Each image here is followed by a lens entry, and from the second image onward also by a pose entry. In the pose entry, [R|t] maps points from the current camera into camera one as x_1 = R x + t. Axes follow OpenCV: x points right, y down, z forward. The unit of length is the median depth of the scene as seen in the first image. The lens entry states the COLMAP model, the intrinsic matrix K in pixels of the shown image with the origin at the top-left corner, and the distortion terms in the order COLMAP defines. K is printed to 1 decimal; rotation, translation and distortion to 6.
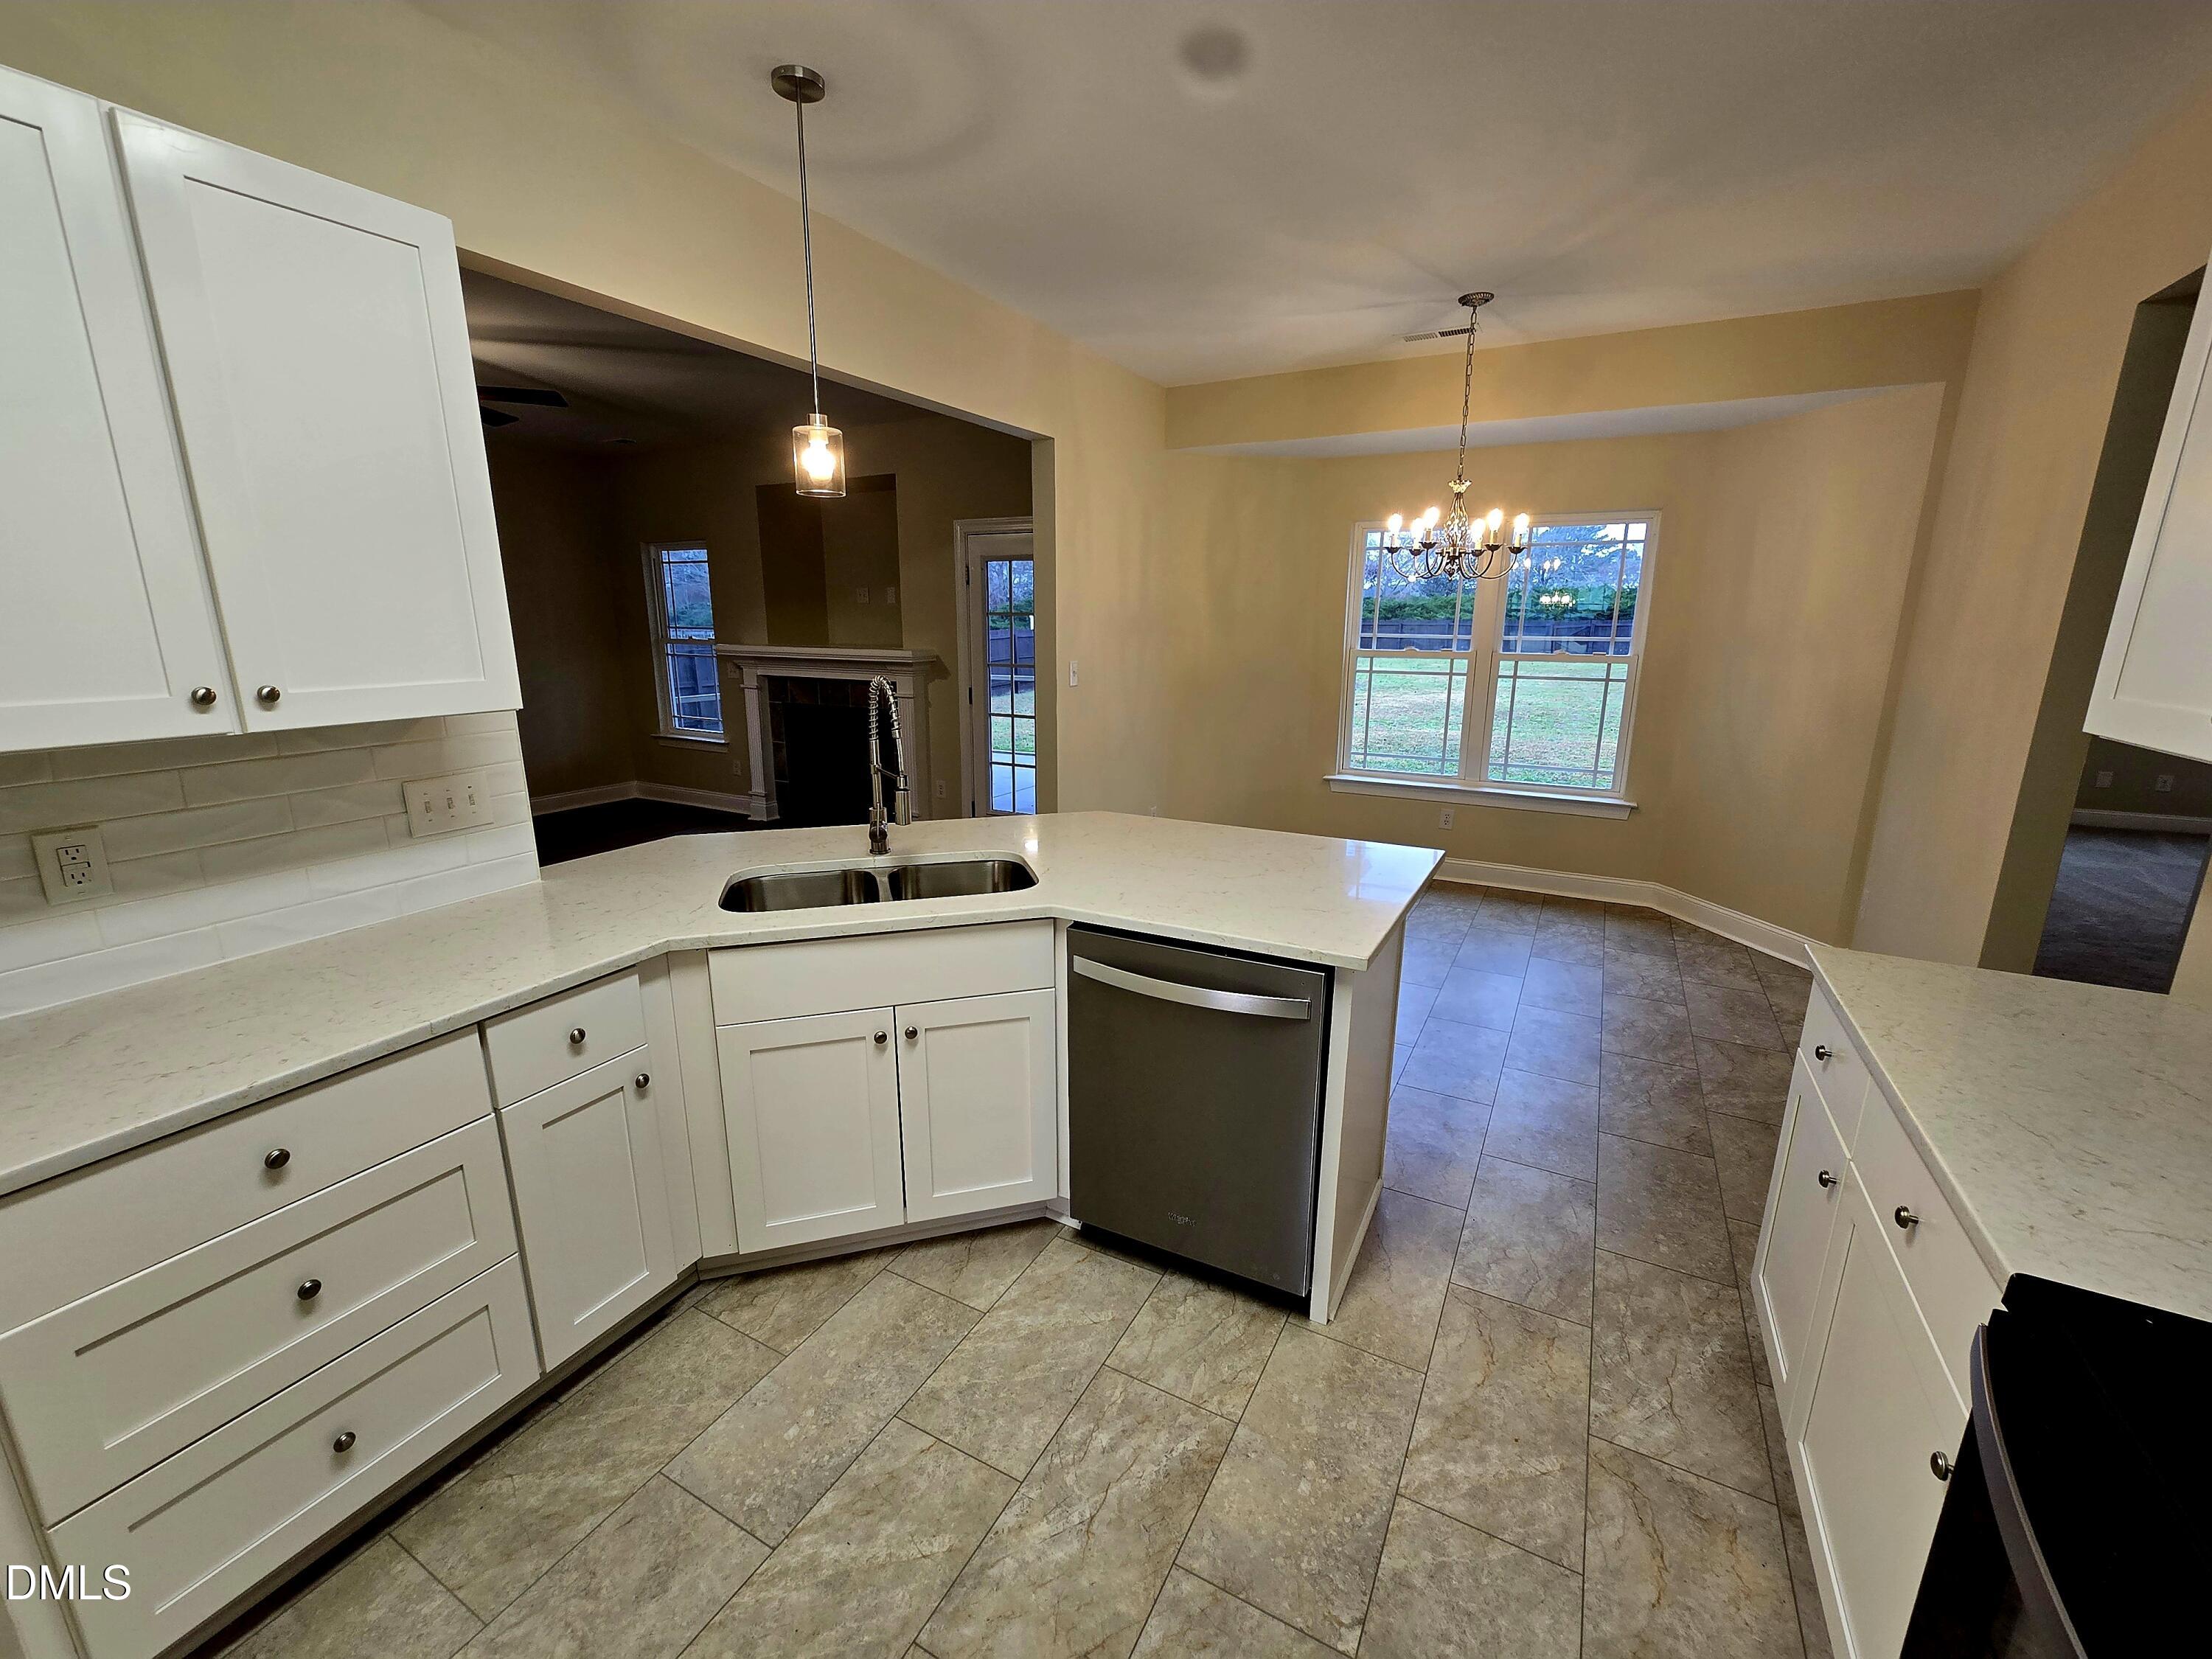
lens RADIAL K [[909.9, 0, 1106.0], [0, 909.9, 829.5], [0, 0, 1]] dist [-0.003154, -0.000379]
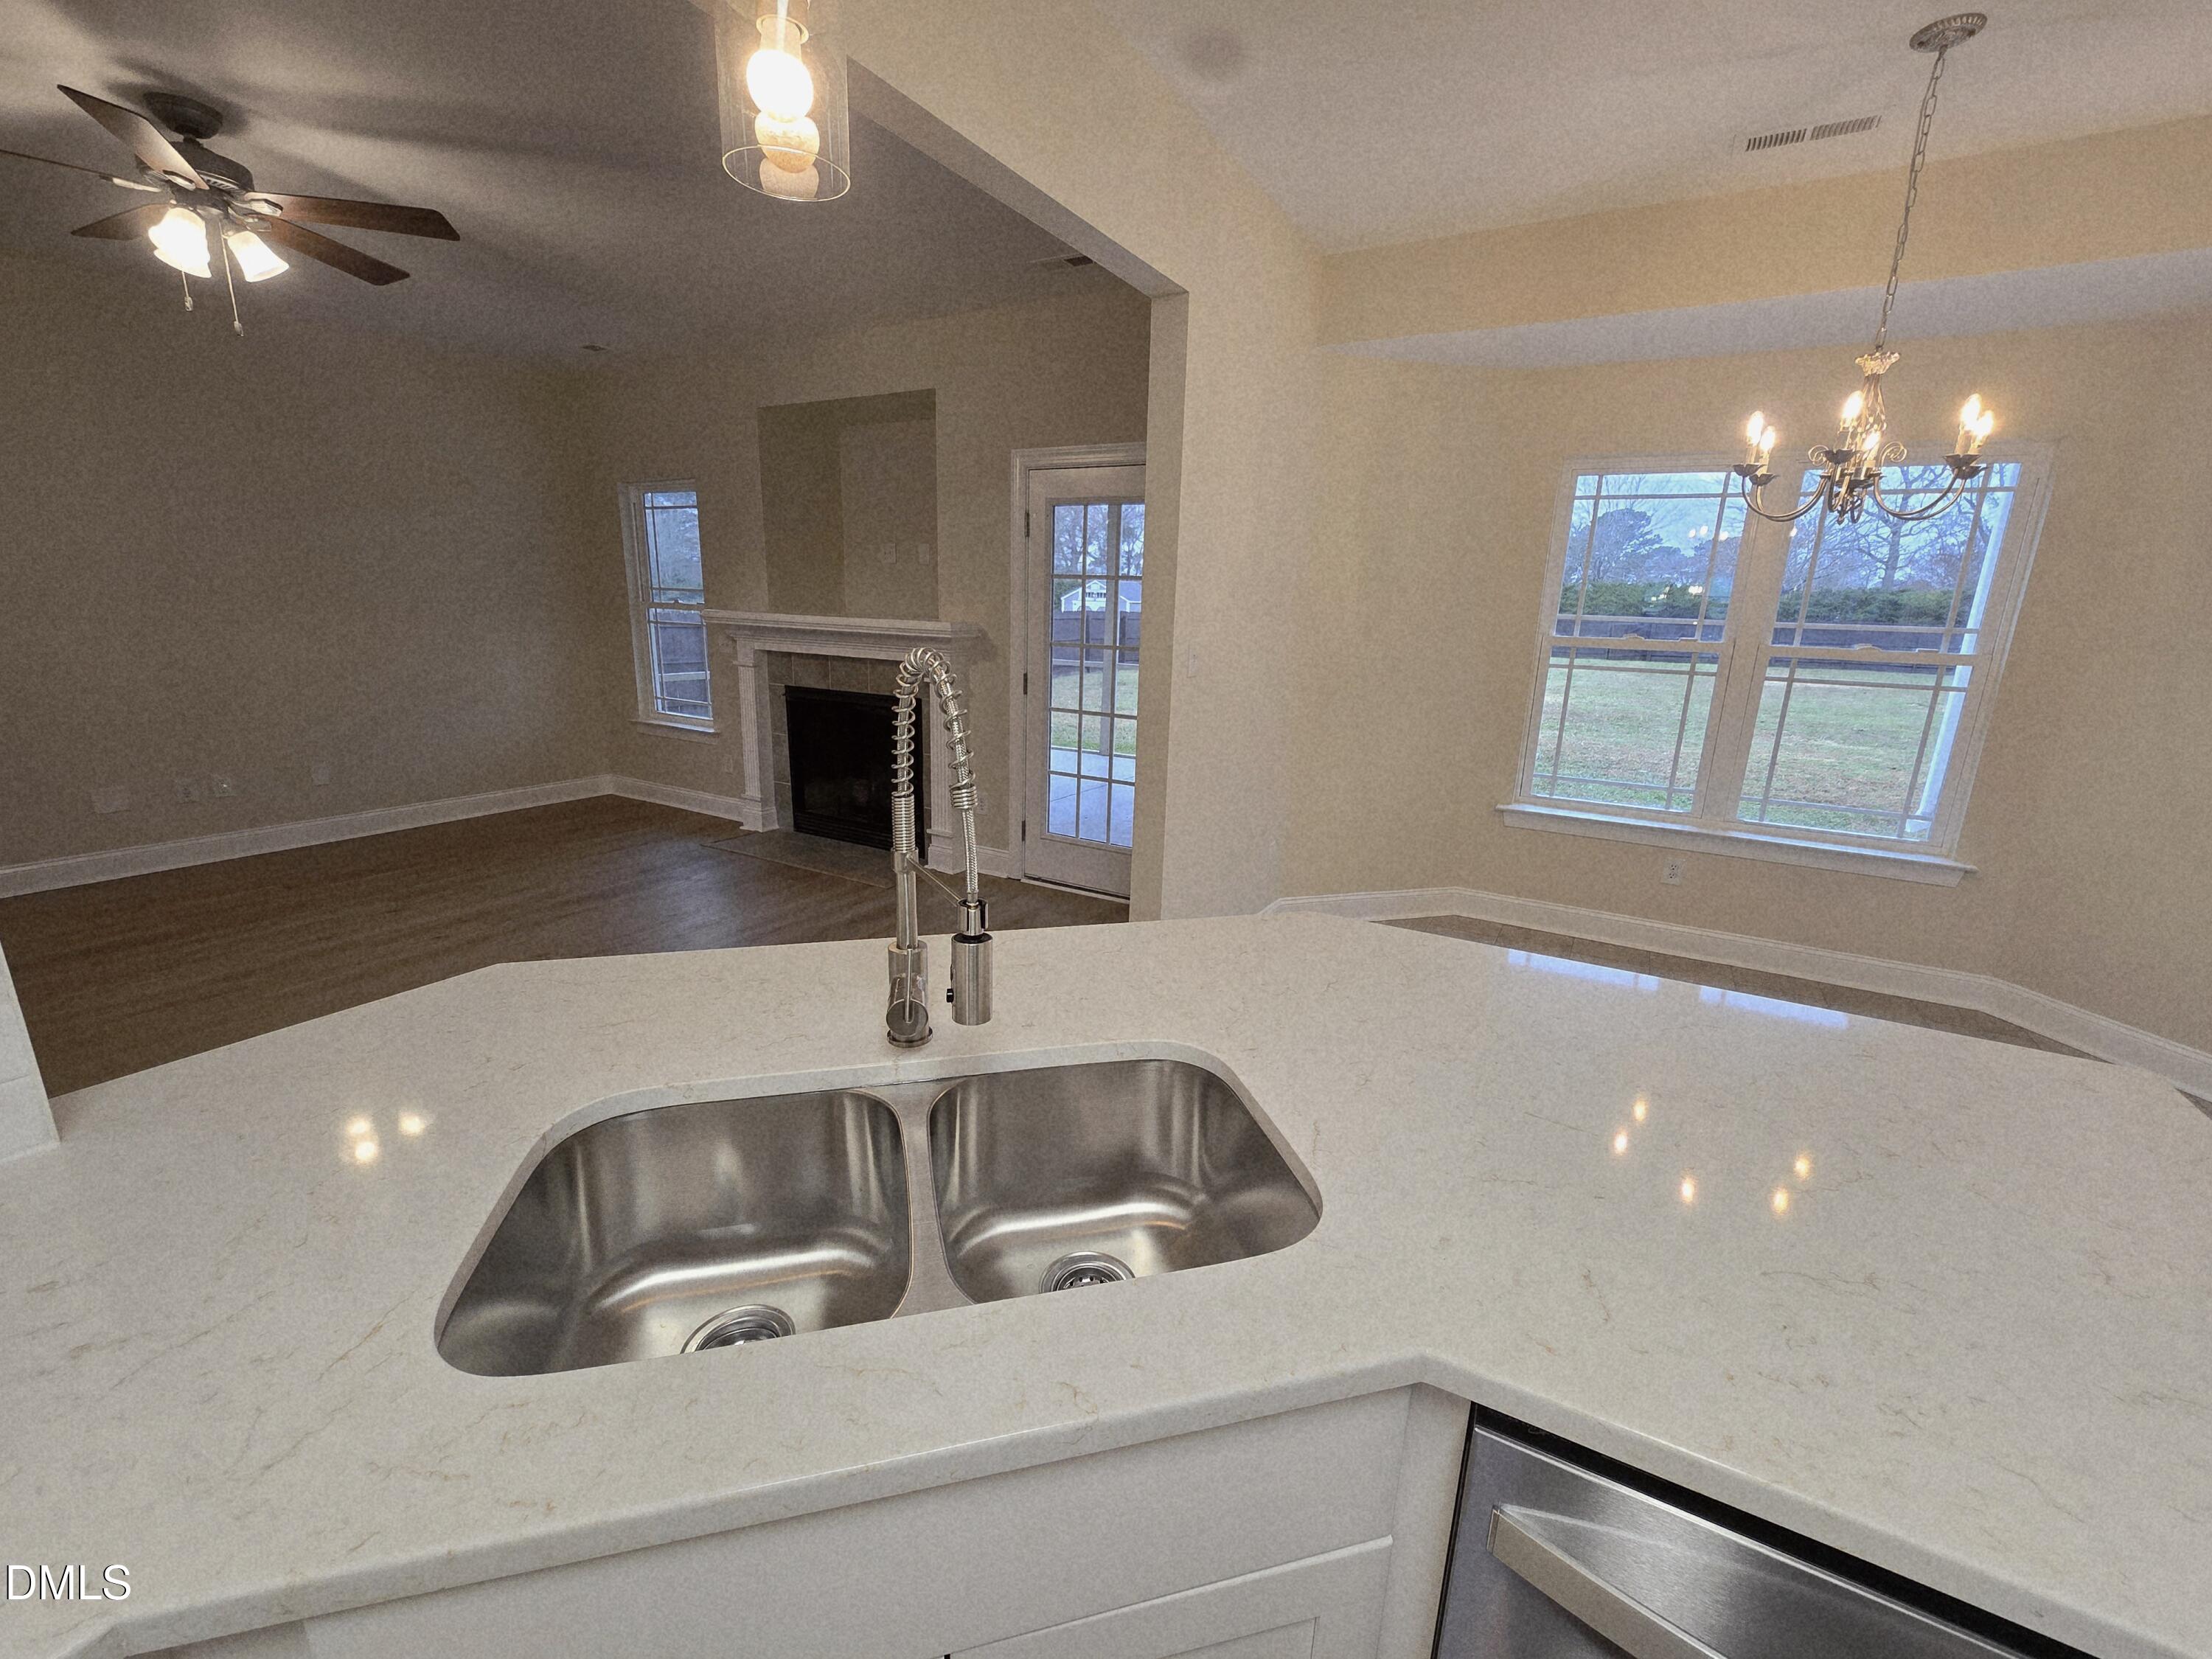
lens RADIAL K [[909.9, 0, 1106.0], [0, 909.9, 829.5], [0, 0, 1]] dist [-0.003154, -0.000379]
pose [[0.999309, 0.031387, -0.019928, -0.102347], [-0.031095, 0.999406, 0.014825, -0.063138], [0.020381, -0.014195, 0.999692, 0.389044]]
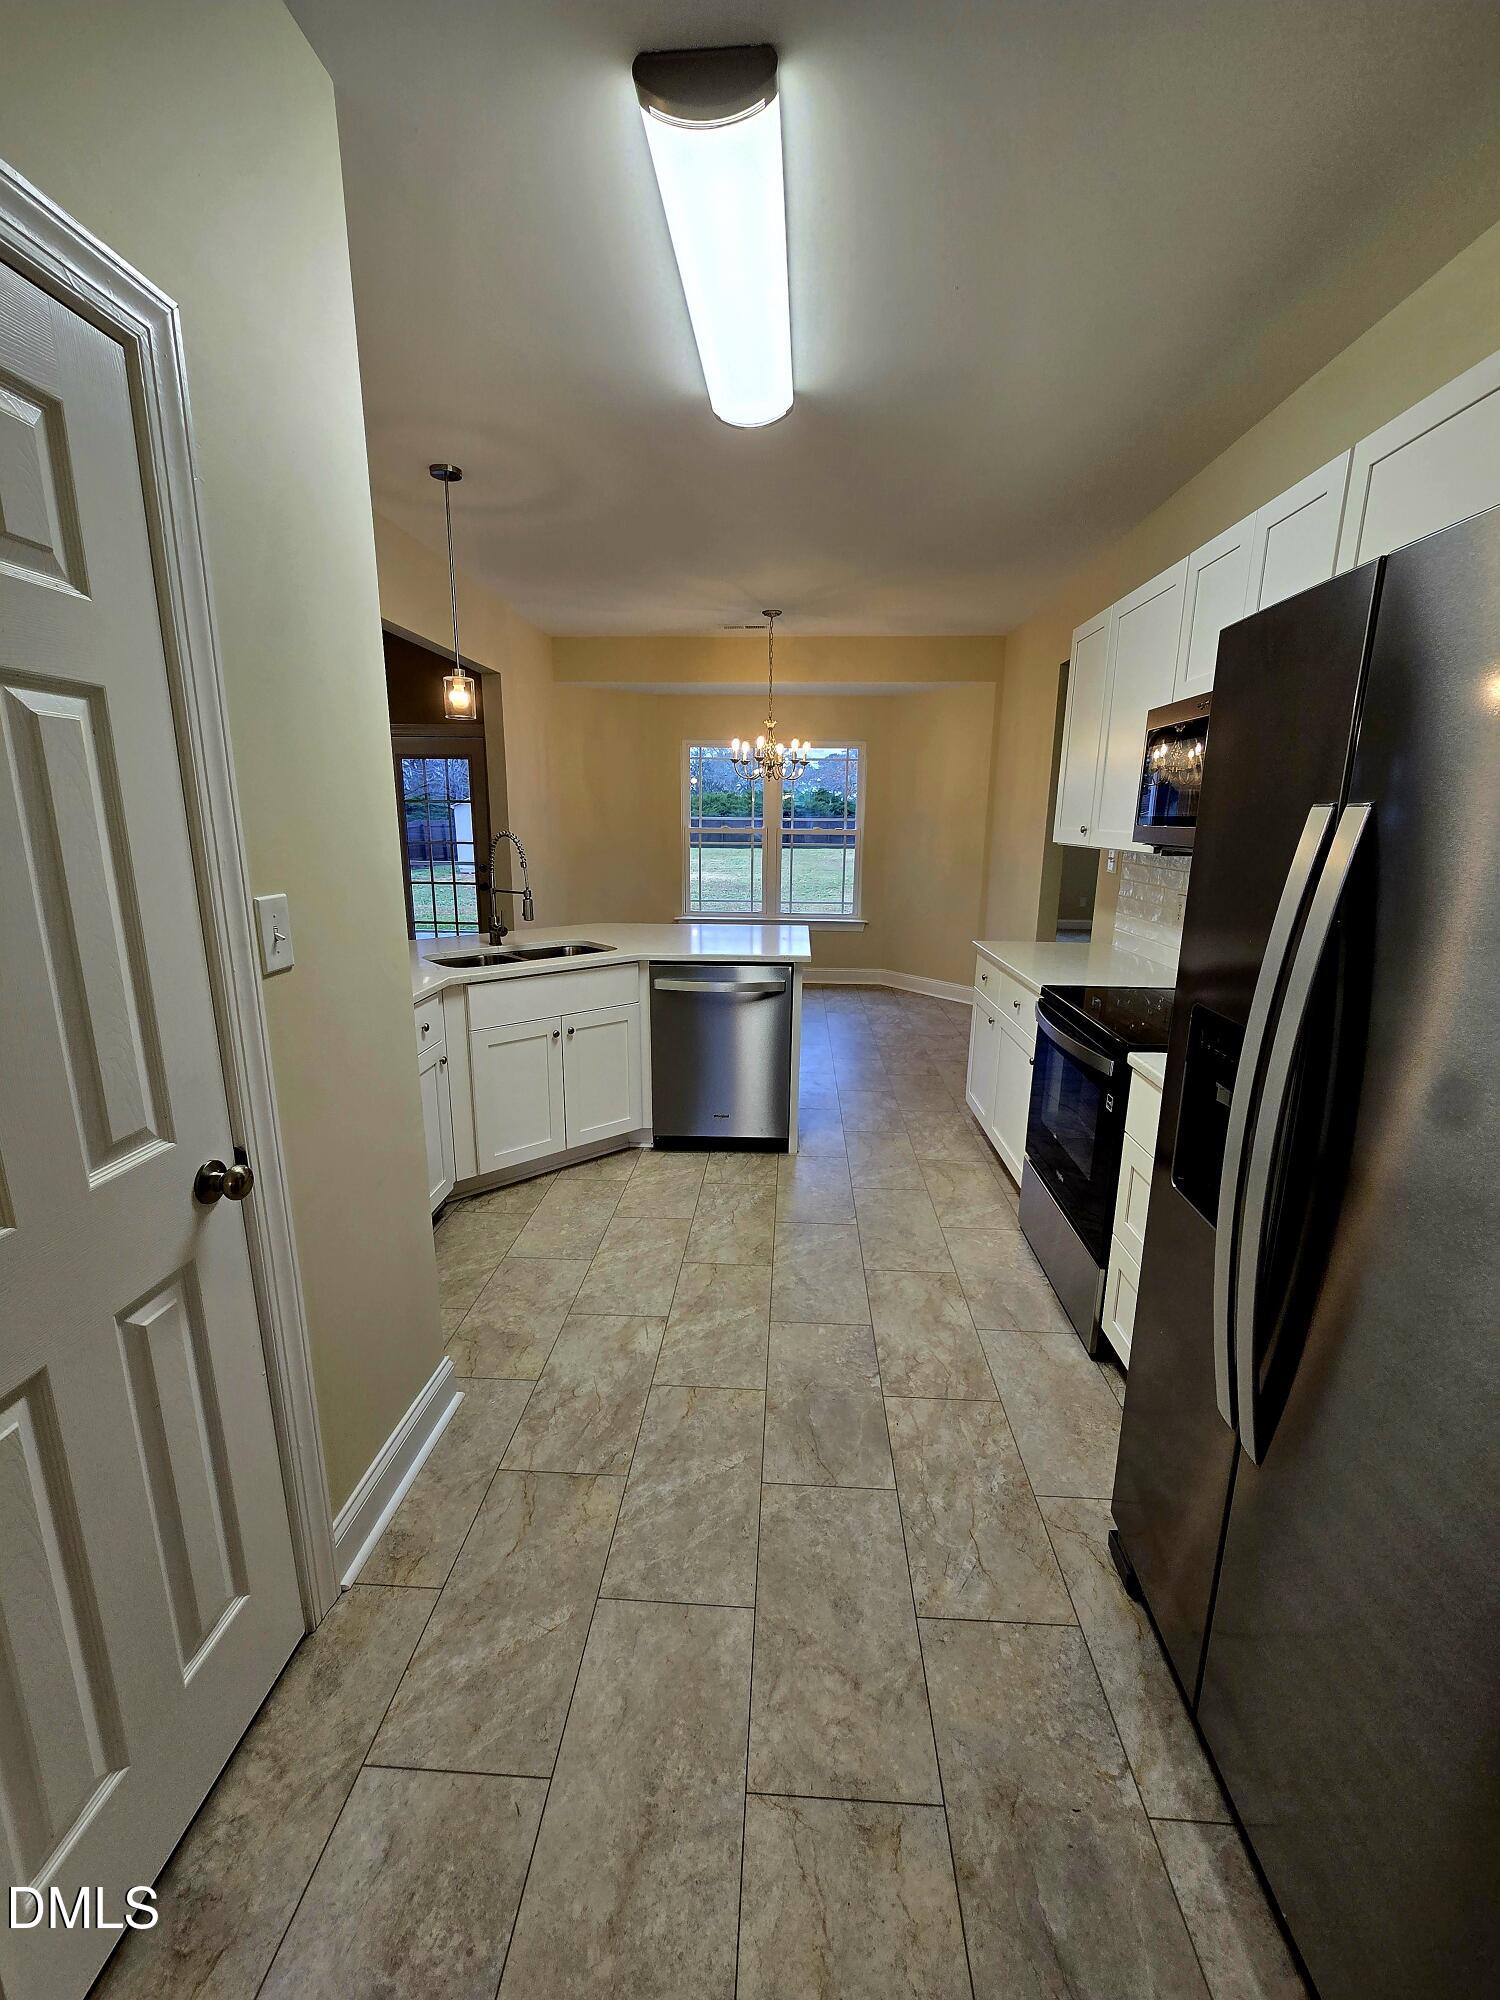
lens RADIAL K [[823.2, 0, 750.0], [0, 823.2, 1000.0], [0, 0, 1]] dist [0.026285, 0.000169]
pose [[0.903965, -0.092585, 0.417462, -0.318985], [0.096539, 0.995261, 0.011686, 0.102105], [-0.416565, 0.029738, 0.908619, -0.336207]]
